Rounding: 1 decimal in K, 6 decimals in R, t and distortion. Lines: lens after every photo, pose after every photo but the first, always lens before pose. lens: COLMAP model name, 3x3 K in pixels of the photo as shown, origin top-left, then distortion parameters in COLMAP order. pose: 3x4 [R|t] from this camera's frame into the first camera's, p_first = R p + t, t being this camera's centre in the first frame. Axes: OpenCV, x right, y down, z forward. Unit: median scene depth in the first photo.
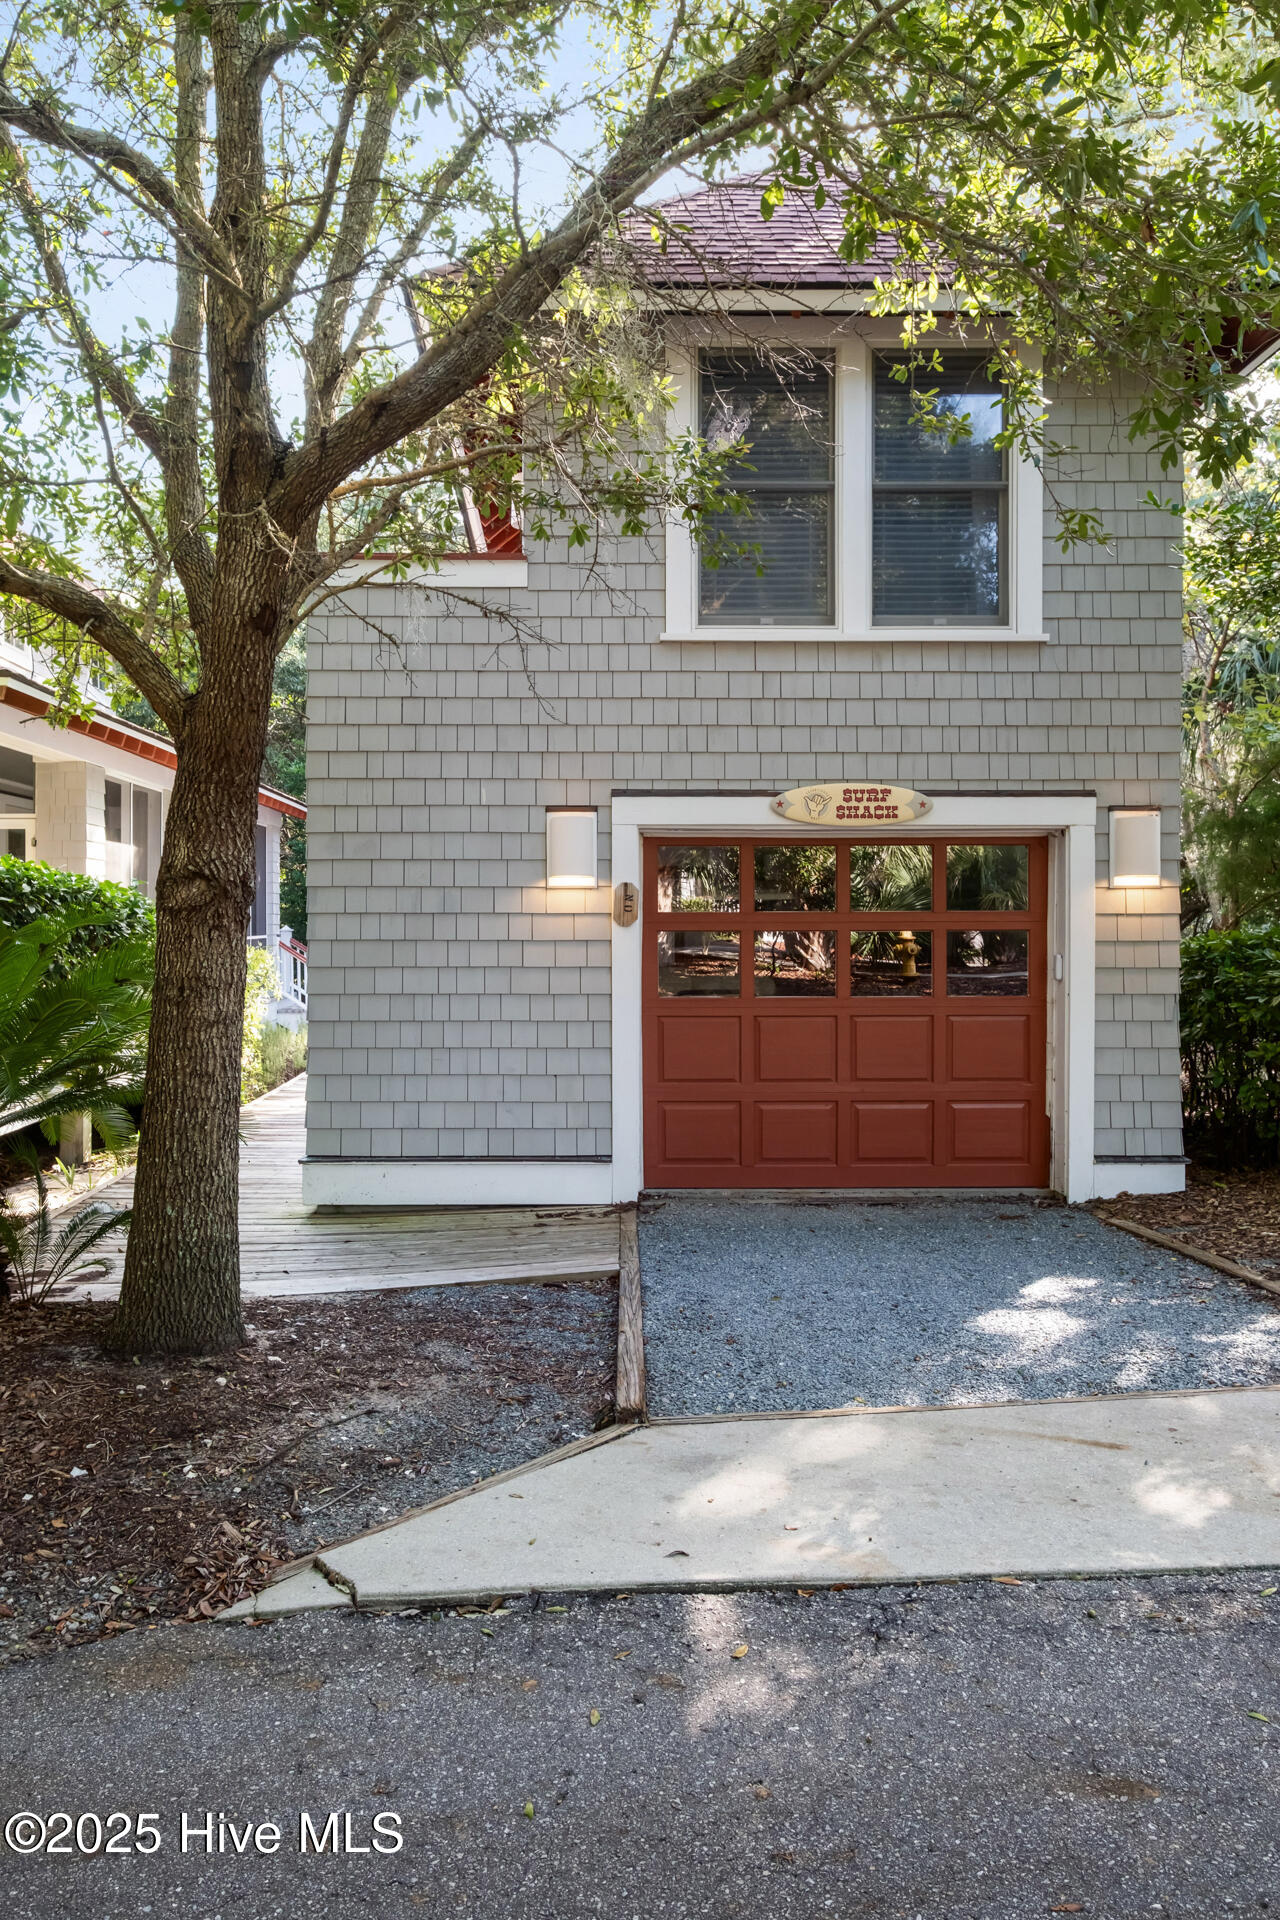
lens RADIAL K [[1329.2, 0, 640.0], [0, 1329.2, 960.0], [0, 0, 1]] dist [0.001587, 0.001196]
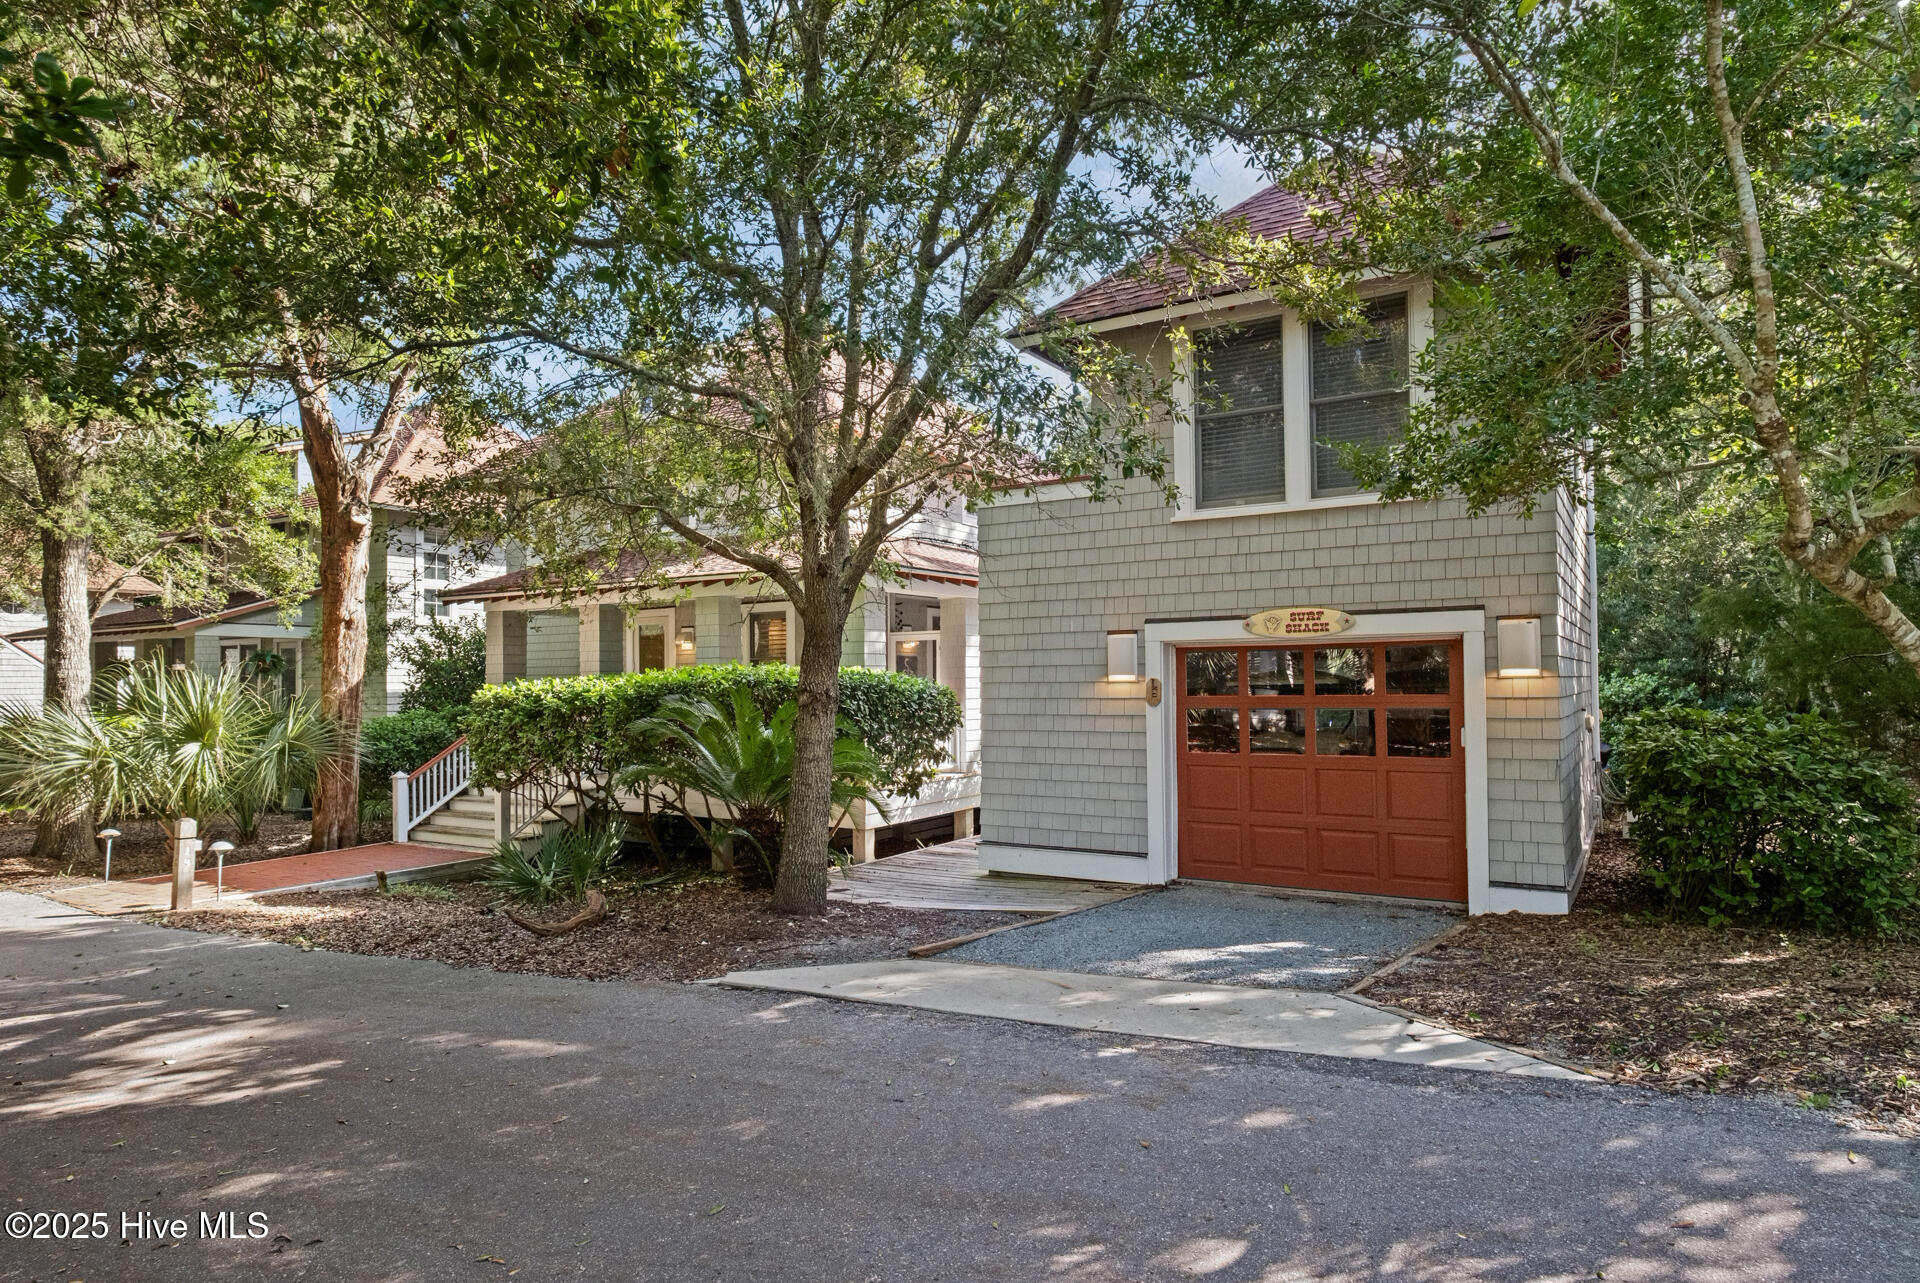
lens RADIAL K [[1109.3, 0, 960.9], [0, 1109.3, 691.5], [0, 0, 1]] dist [-0.000850, -0.000142]
pose [[0.839059, -0.005262, -0.544015, 0.507073], [-0.004176, 0.999861, -0.016112, -0.021085], [0.544024, 0.015790, 0.838921, -0.213553]]
